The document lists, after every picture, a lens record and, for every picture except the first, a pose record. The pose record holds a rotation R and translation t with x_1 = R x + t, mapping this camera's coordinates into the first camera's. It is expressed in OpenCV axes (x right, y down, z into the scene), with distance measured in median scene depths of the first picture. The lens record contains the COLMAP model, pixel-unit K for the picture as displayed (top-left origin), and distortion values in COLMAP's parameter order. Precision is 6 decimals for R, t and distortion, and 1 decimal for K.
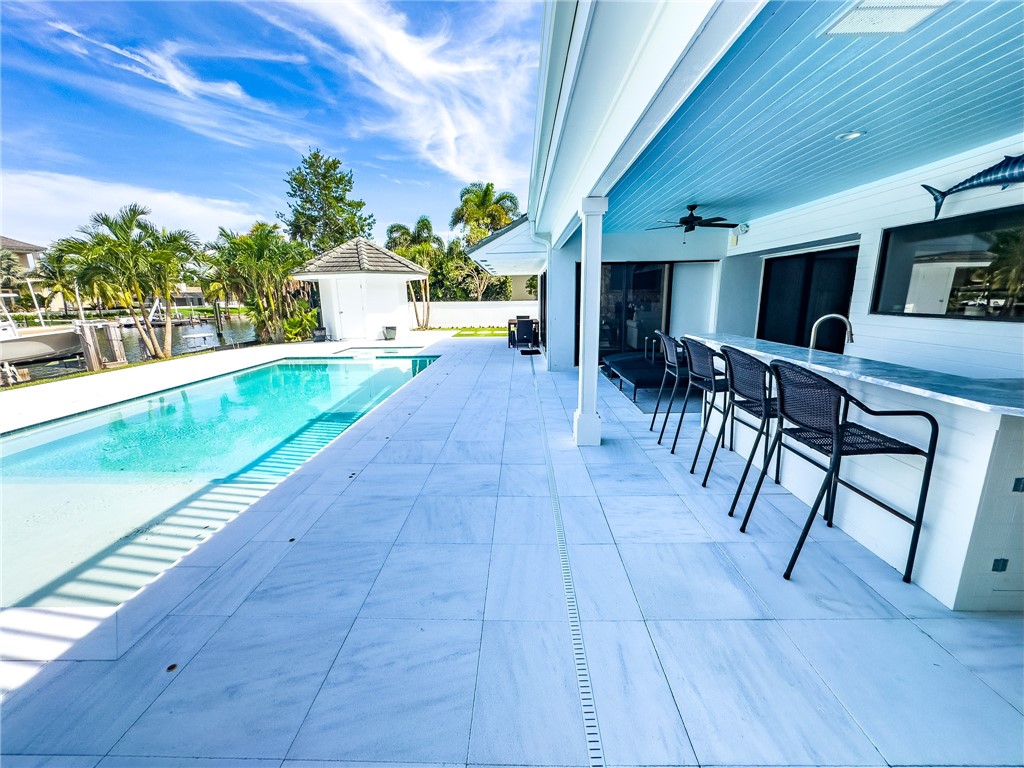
lens RADIAL K [[410.7, 0, 517.2], [0, 410.7, 382.0], [0, 0, 1]] dist [-0.001307, -0.000785]
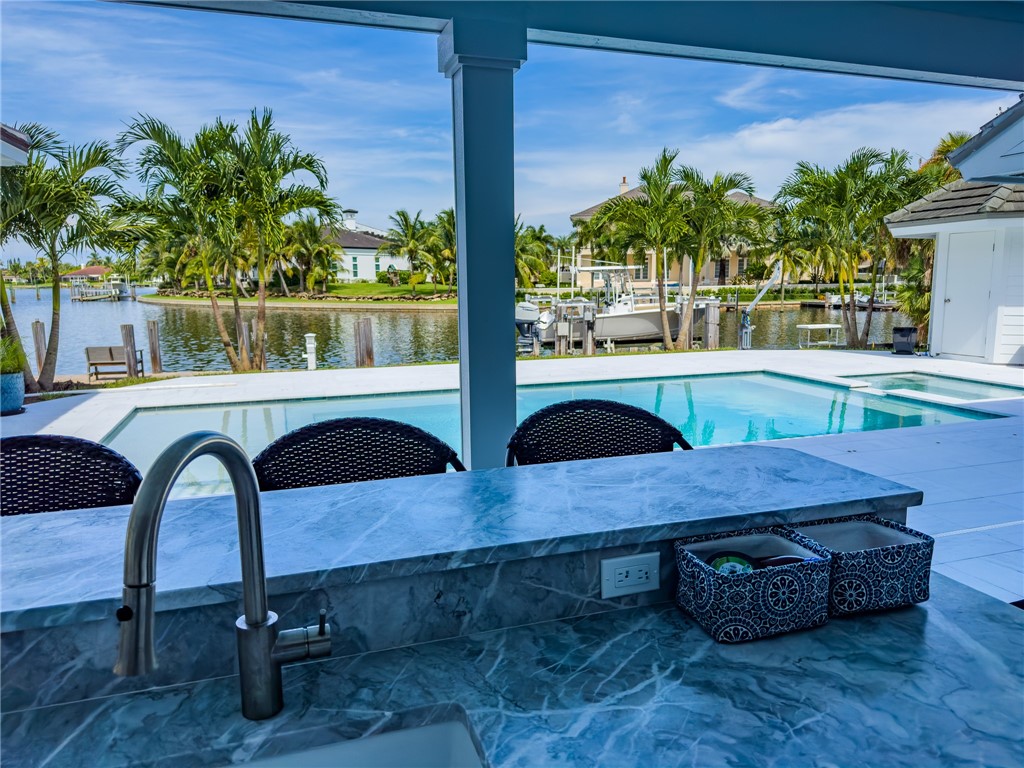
lens RADIAL K [[717.7, 0, 520.9], [0, 717.7, 386.9], [0, 0, 1]] dist [0.088521, -0.114622]
pose [[0.339949, 0.152441, -0.928007, 0.195460], [-0.188269, 0.977831, 0.091658, -0.044719], [0.921406, 0.143556, 0.361112, 0.197867]]
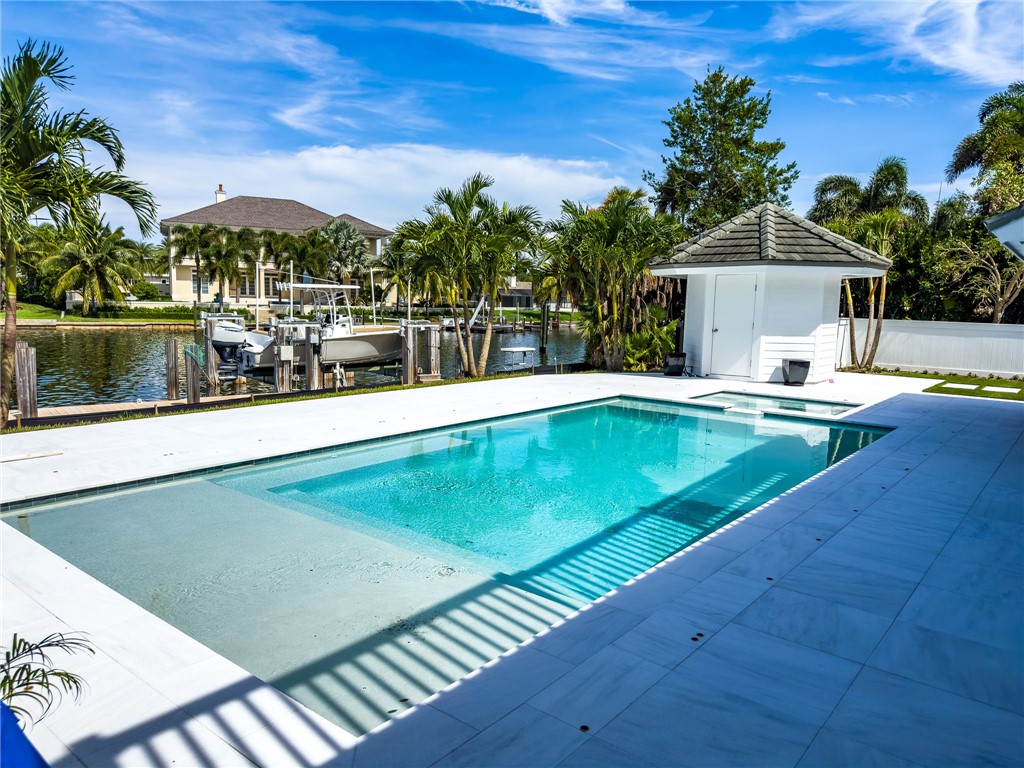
lens RADIAL K [[717.7, 0, 520.9], [0, 717.7, 386.9], [0, 0, 1]] dist [0.088521, -0.114622]
pose [[0.789623, 0.108757, -0.603877, -0.010740], [-0.162670, 0.986055, -0.035118, -0.006262], [0.591637, 0.125963, 0.796303, 0.014508]]
